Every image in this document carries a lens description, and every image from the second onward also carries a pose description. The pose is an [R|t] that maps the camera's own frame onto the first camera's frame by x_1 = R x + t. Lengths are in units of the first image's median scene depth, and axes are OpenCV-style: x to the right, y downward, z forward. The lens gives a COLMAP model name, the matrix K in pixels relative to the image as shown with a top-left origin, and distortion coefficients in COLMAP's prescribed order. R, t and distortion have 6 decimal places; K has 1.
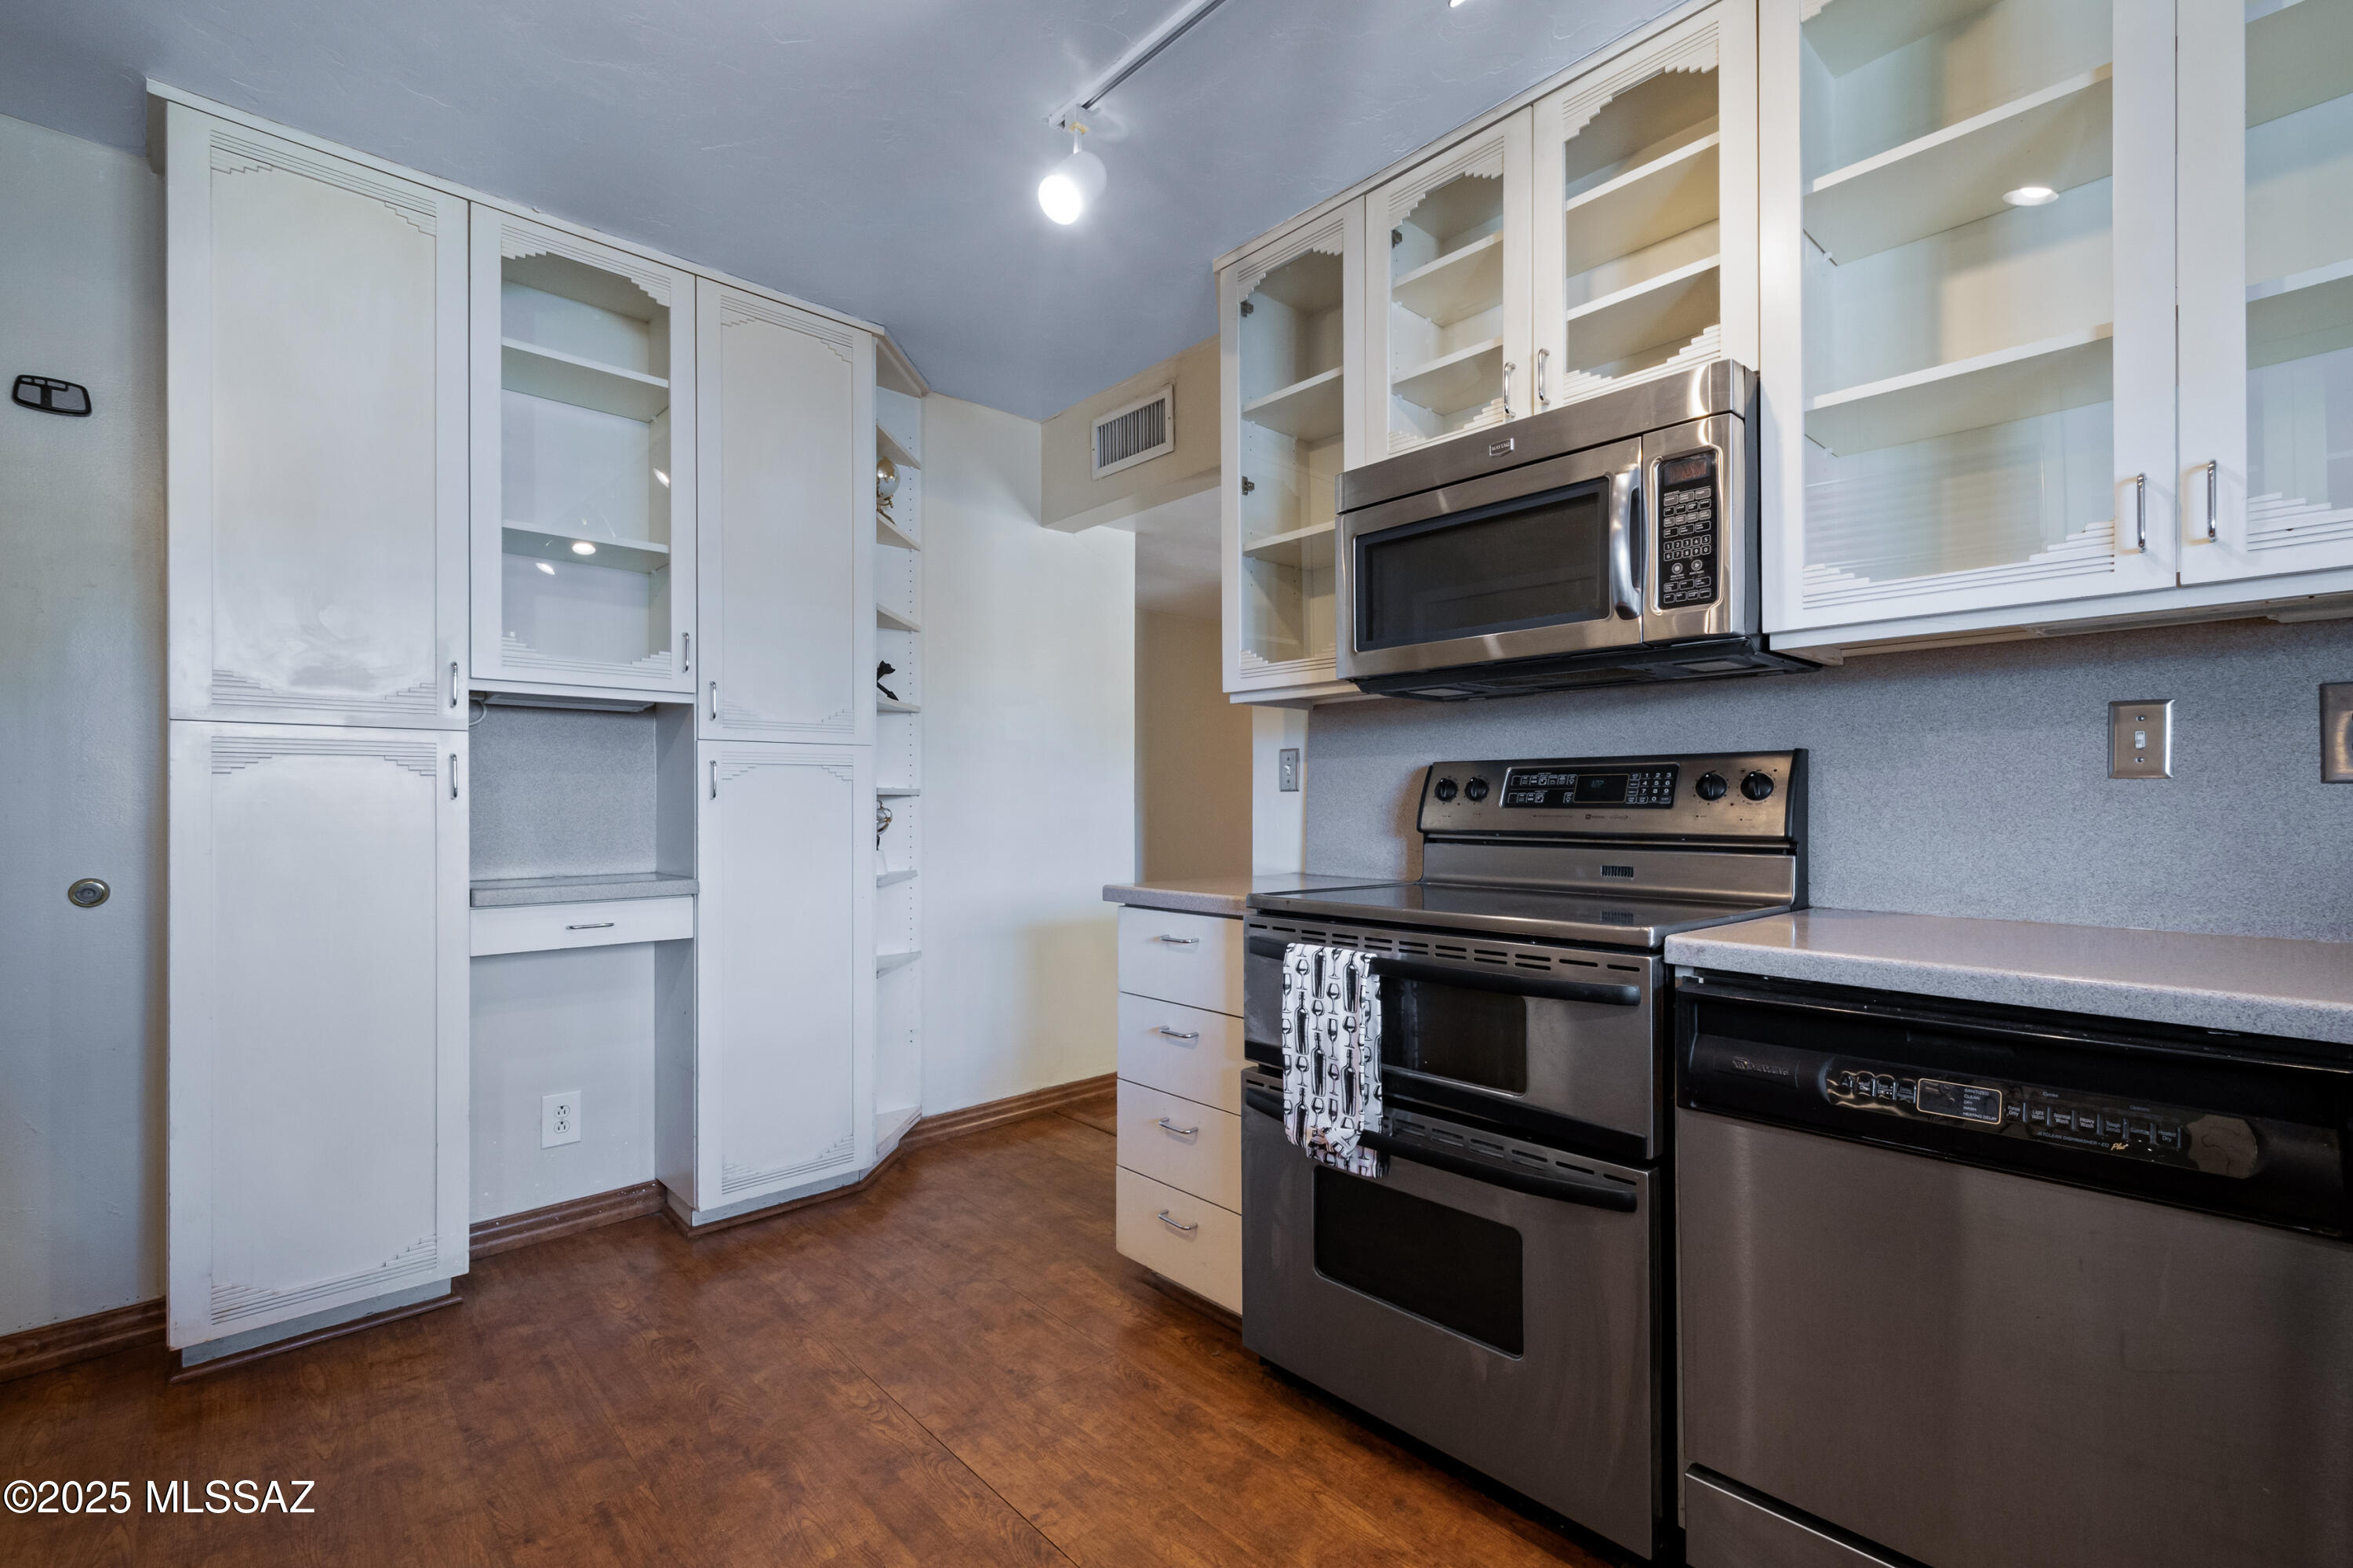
lens RADIAL K [[1044.2, 0, 1191.9], [0, 1044.2, 801.4], [0, 0, 1]] dist [0.009332, -0.002930]
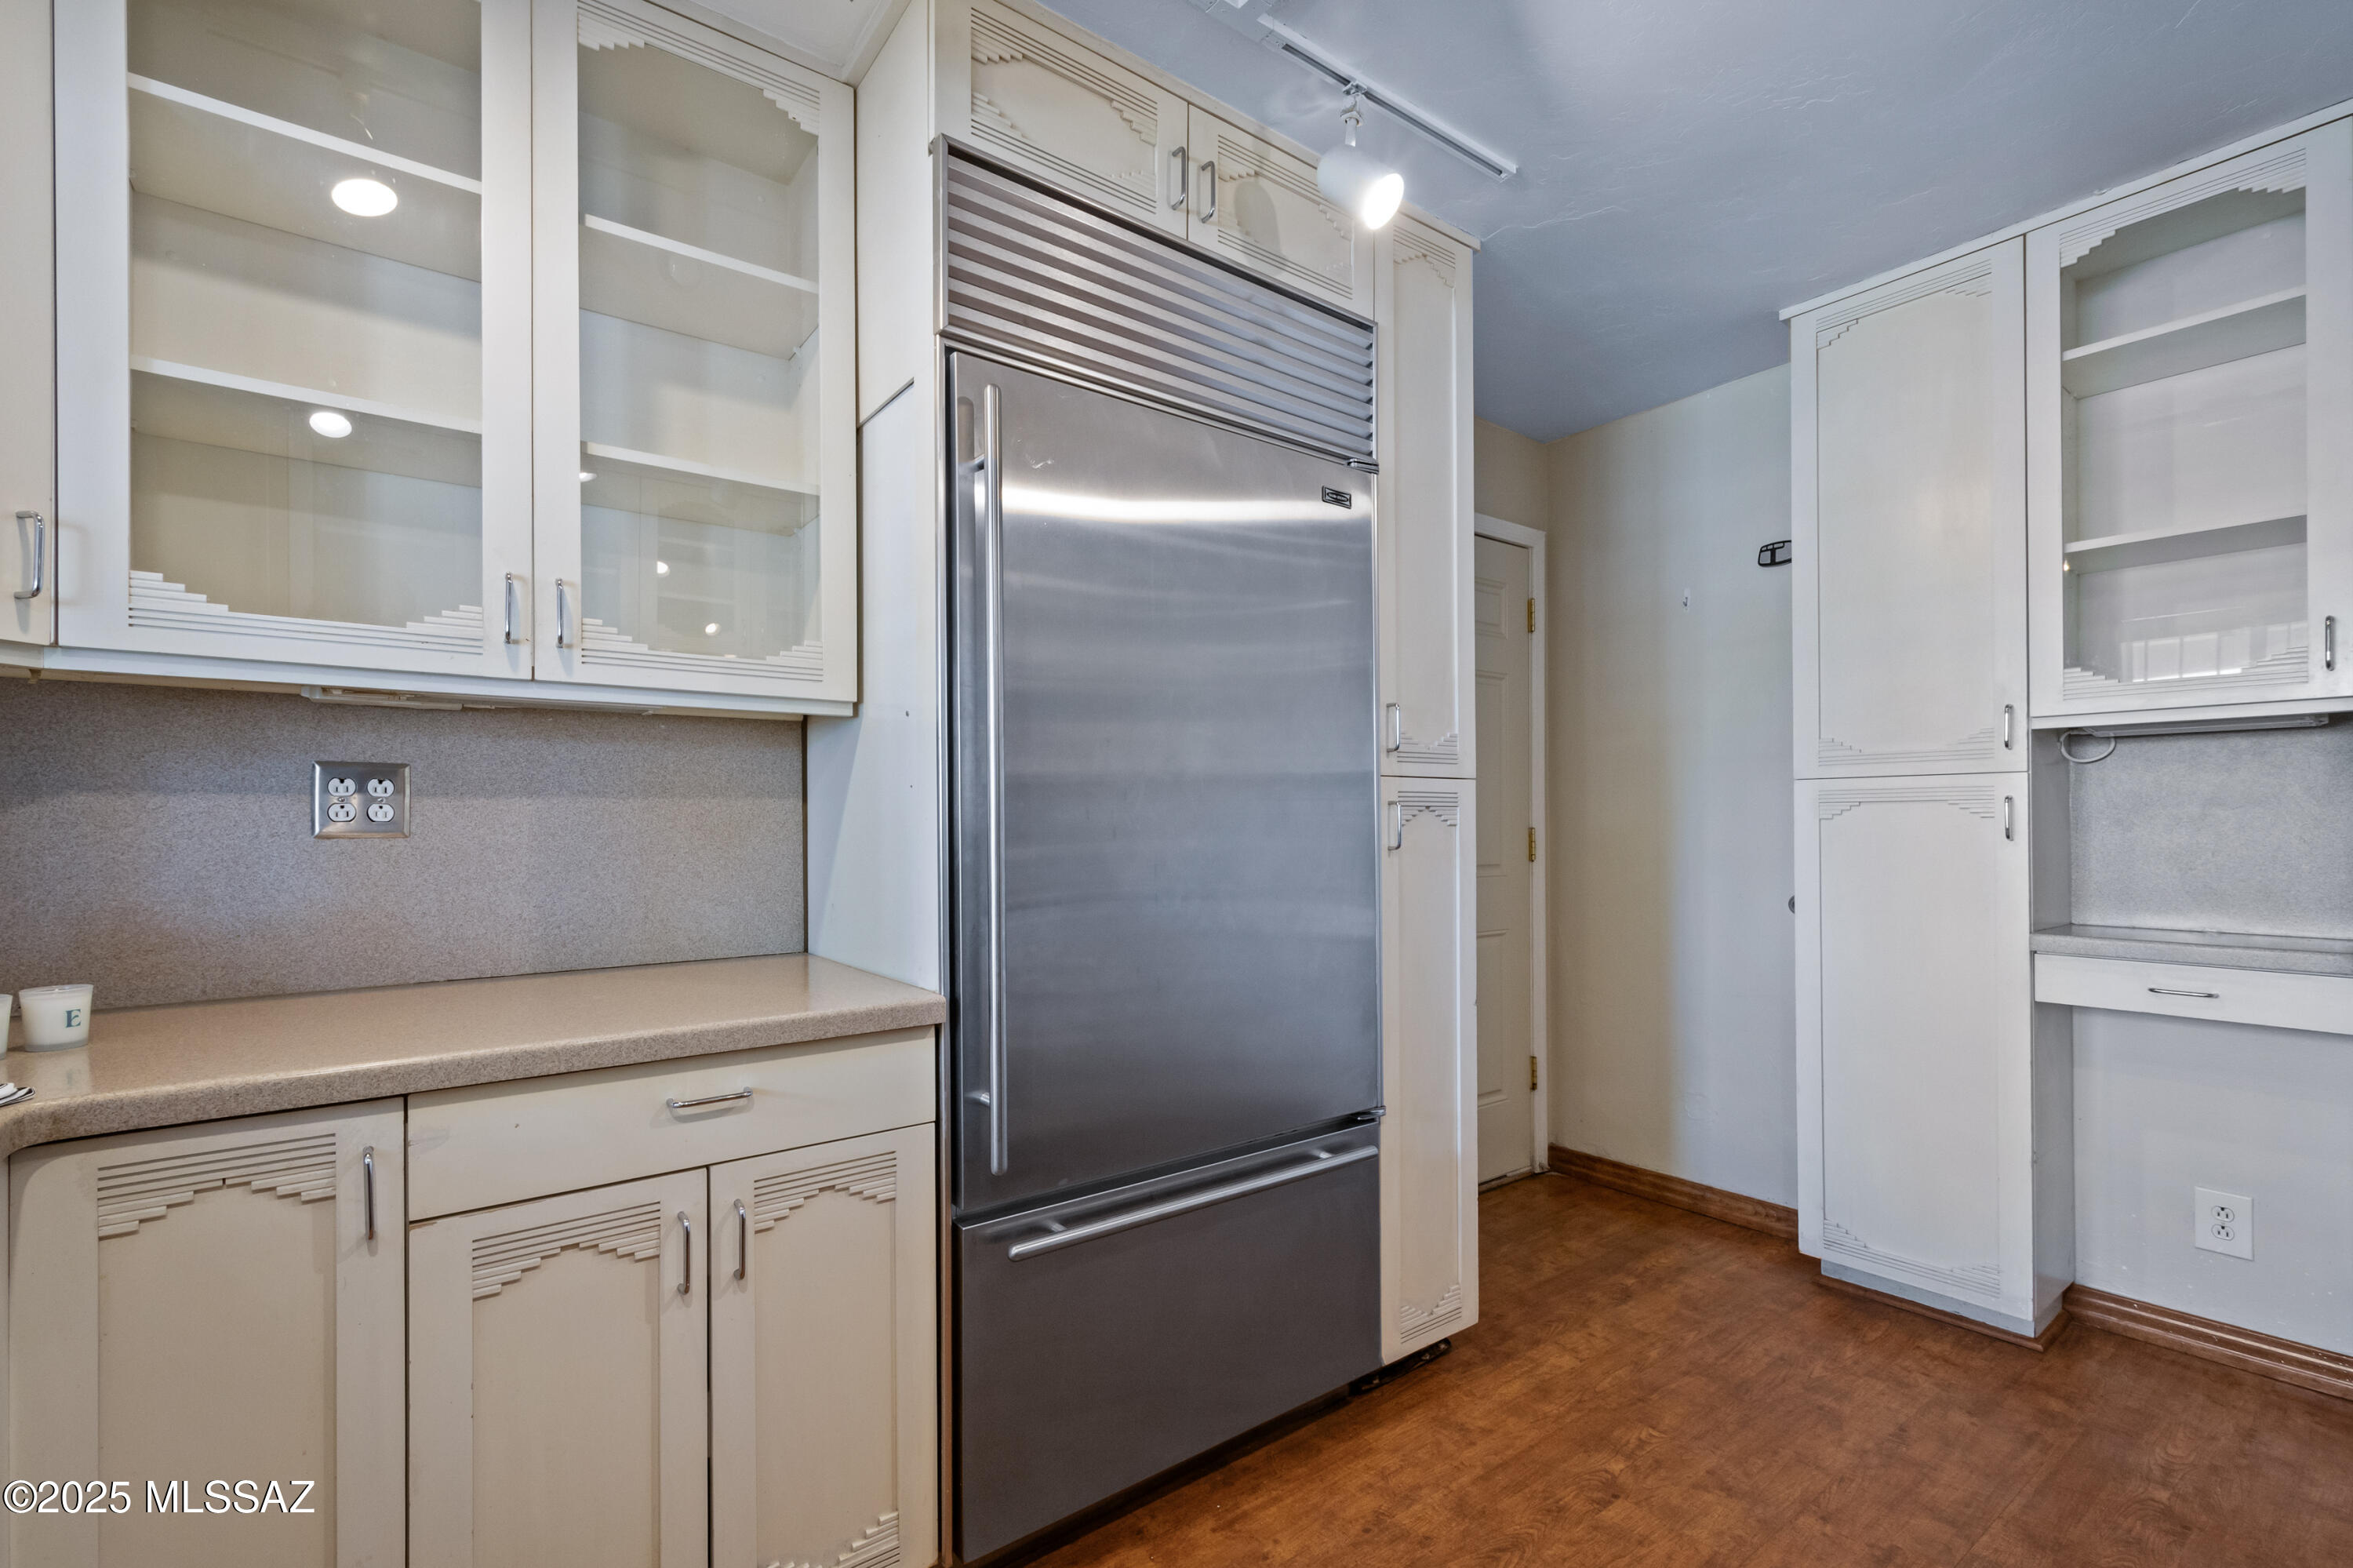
lens RADIAL K [[1044.2, 0, 1166.7], [0, 1044.2, 818.6], [0, 0, 1]] dist [0.009332, -0.002930]
pose [[-0.115856, -0.002787, -0.993262, 0.476316], [0.006676, 0.999971, -0.003585, -0.030748], [0.993244, -0.007046, -0.115834, 0.384255]]
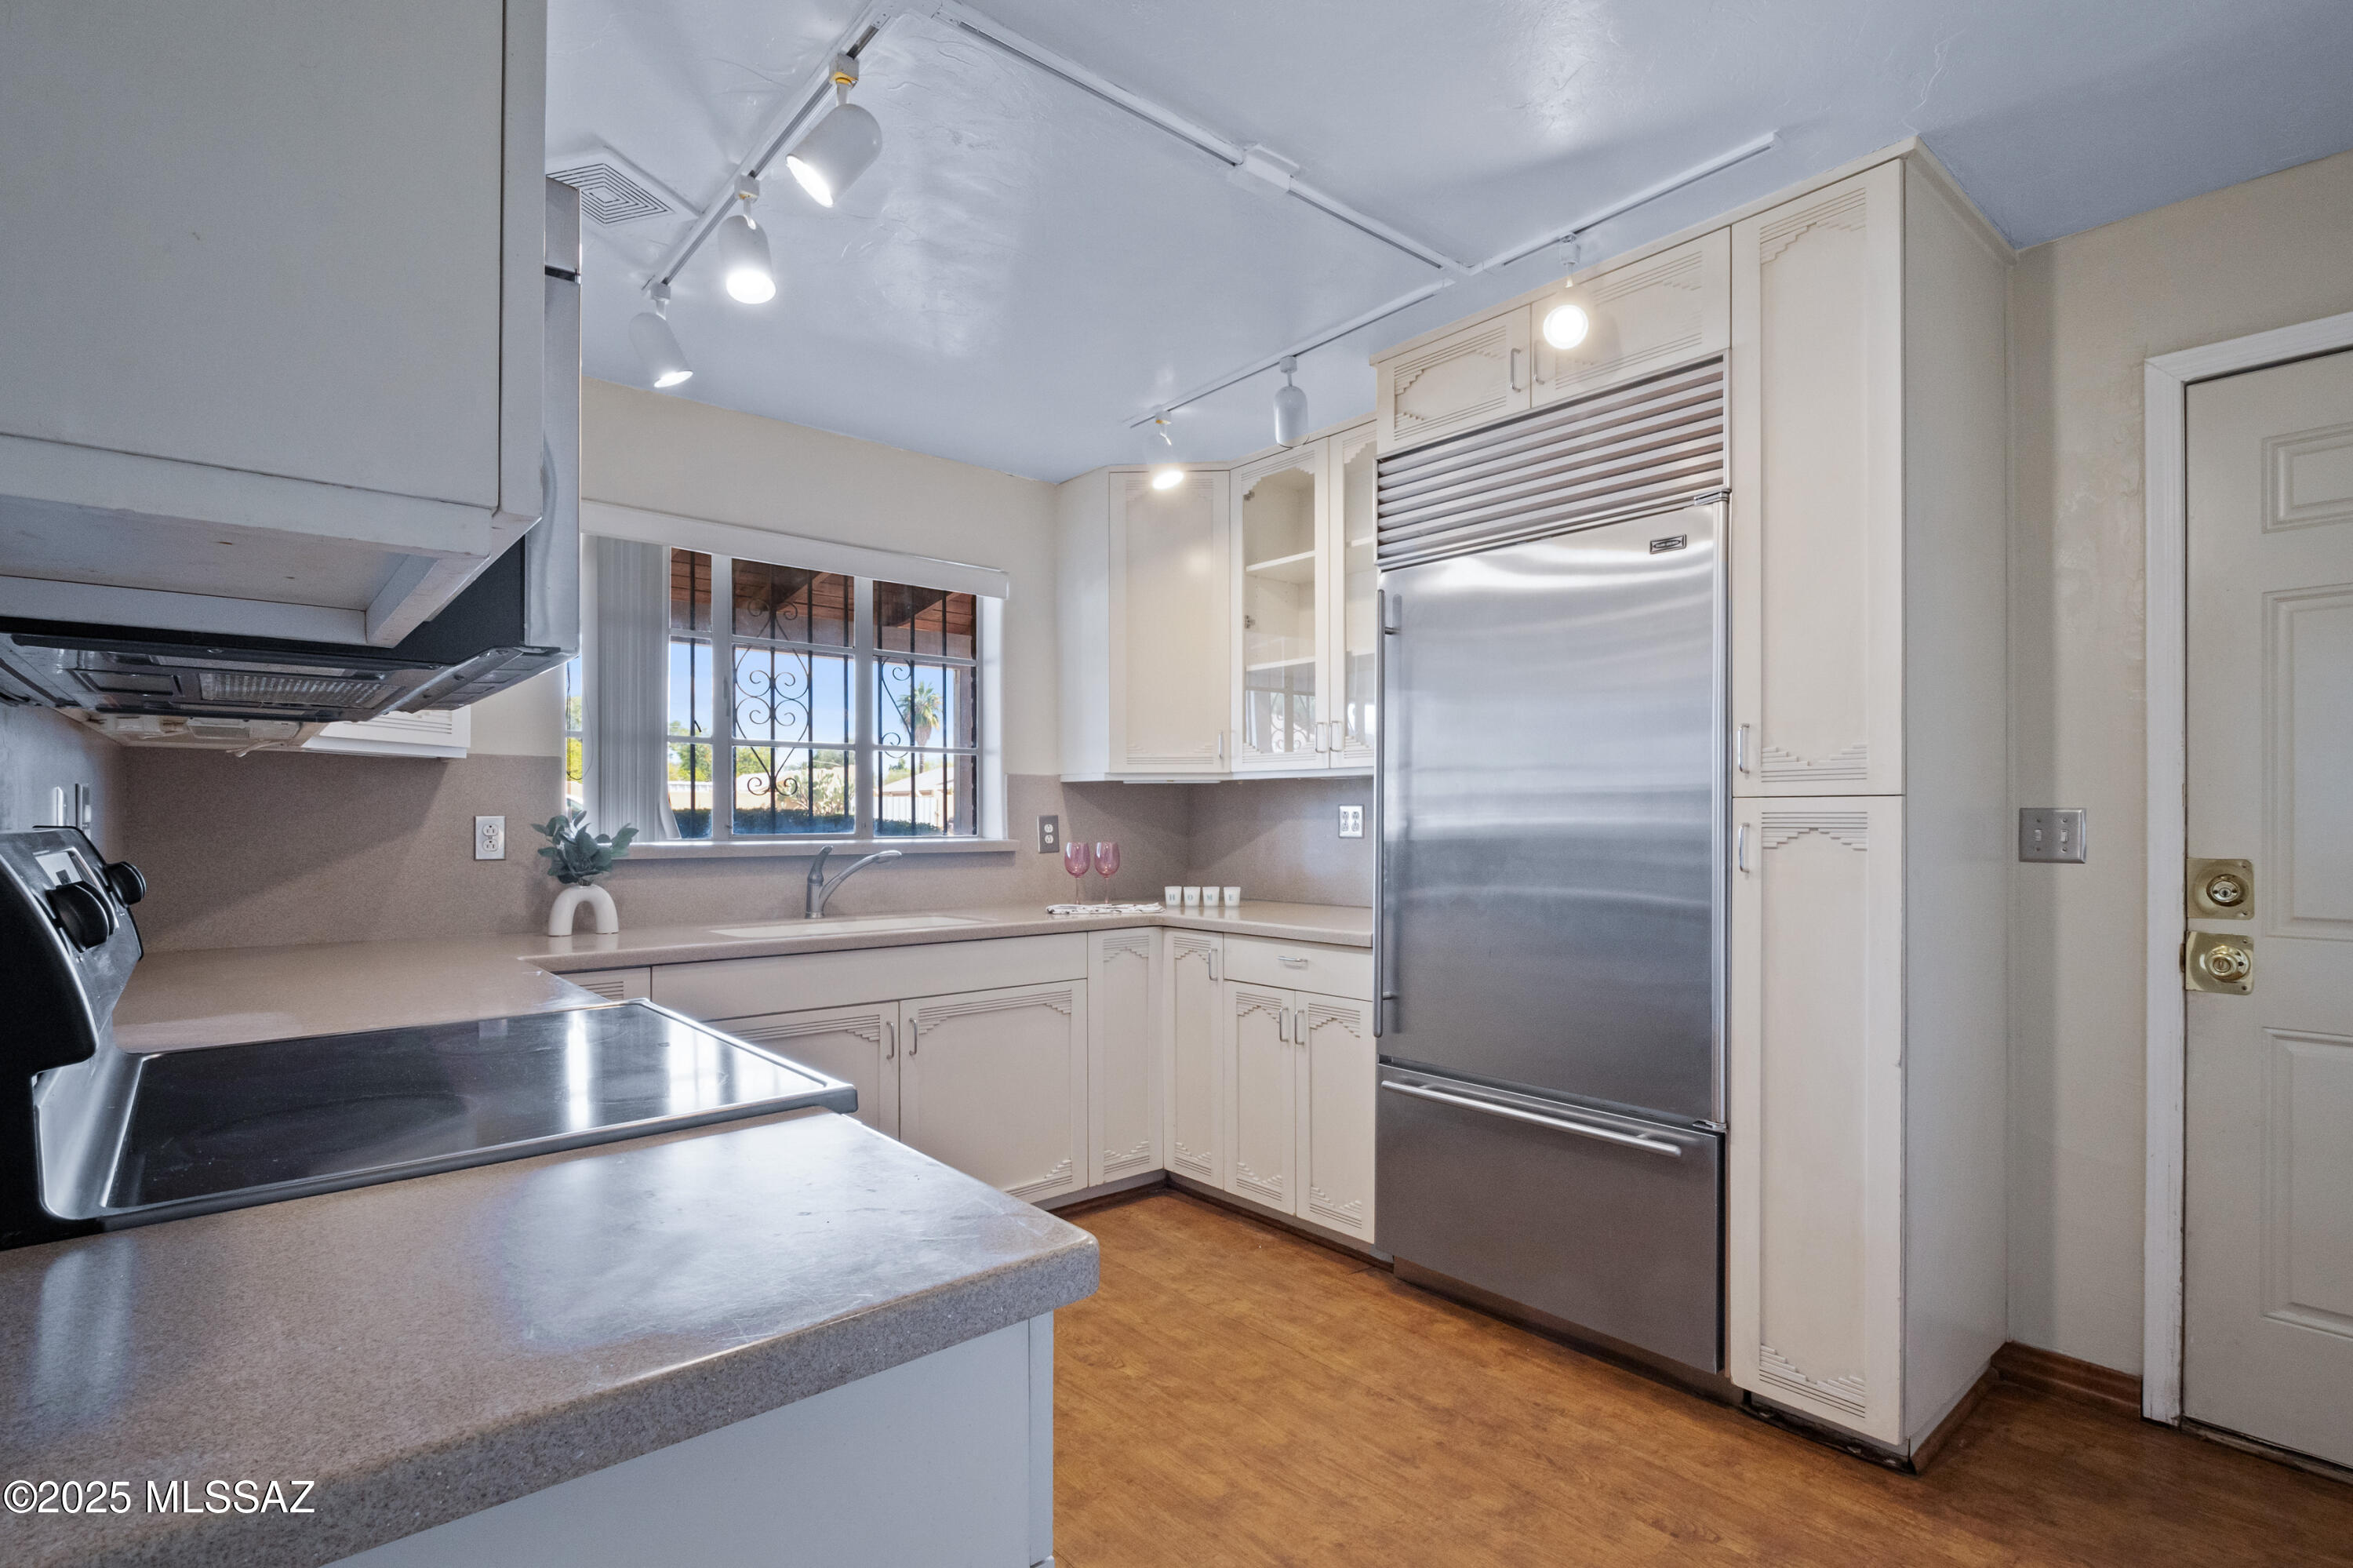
lens RADIAL K [[1115.6, 0, 1239.6], [0, 1115.6, 818.3], [0, 0, 1]] dist [-0.000540, 0.000179]
pose [[-0.999750, 0.000624, 0.022344, -0.177276], [0.000566, 0.999996, -0.002591, -0.054916], [-0.022346, -0.002577, -0.999747, 1.731502]]
